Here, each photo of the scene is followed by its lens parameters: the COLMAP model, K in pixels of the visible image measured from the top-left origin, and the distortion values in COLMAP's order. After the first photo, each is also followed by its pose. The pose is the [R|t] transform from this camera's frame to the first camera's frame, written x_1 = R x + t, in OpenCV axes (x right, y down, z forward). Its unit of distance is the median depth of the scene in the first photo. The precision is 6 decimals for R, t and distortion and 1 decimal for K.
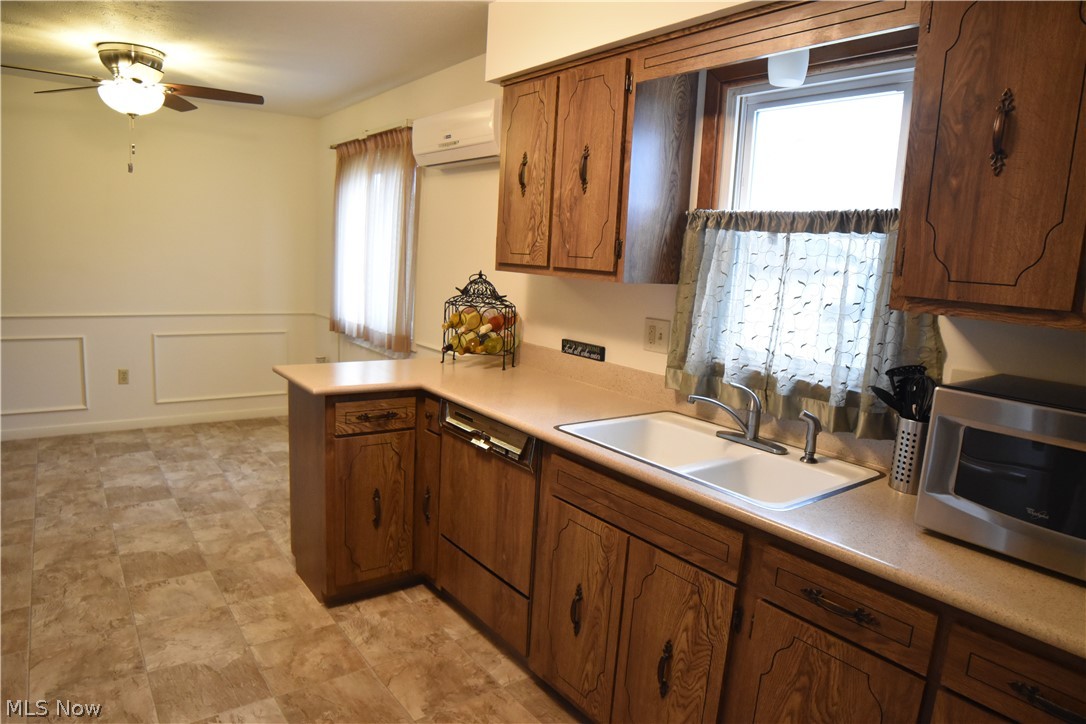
lens RADIAL K [[672.3, 0, 543.0], [0, 672.3, 362.0], [0, 0, 1]] dist [-0.110106, 0.046656]
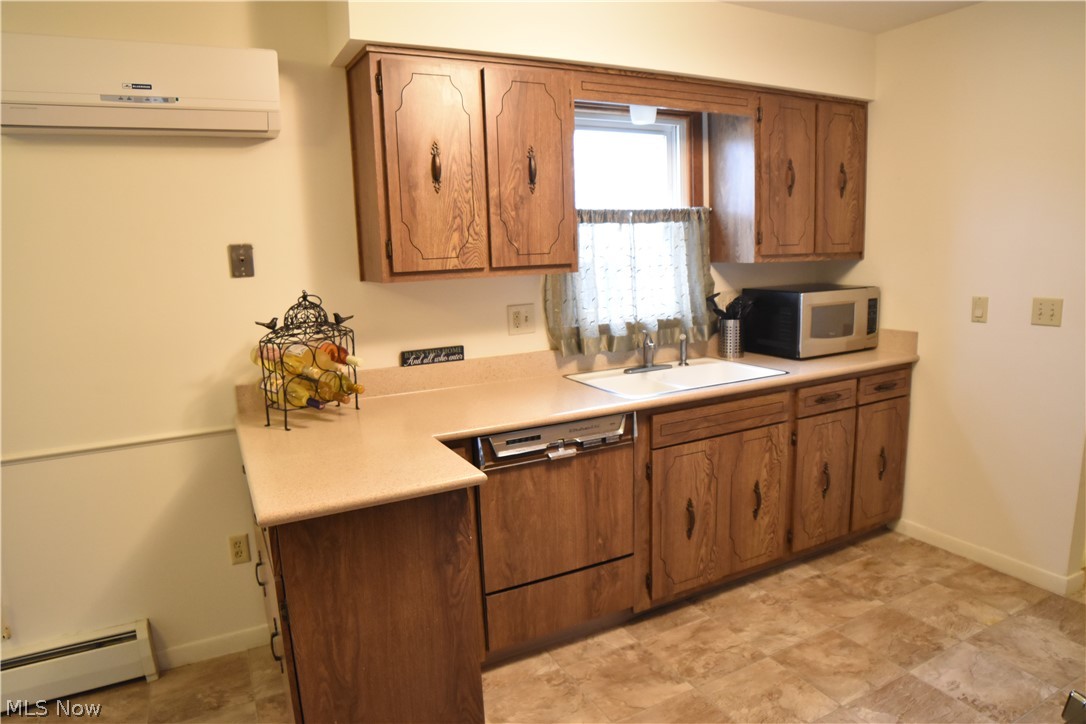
lens RADIAL K [[672.3, 0, 543.0], [0, 672.3, 362.0], [0, 0, 1]] dist [-0.110106, 0.046656]
pose [[0.176511, -0.228769, 0.957345, -1.004430], [0.198769, 0.960863, 0.192962, -0.197891], [-0.964020, 0.156230, 0.215075, 0.804609]]
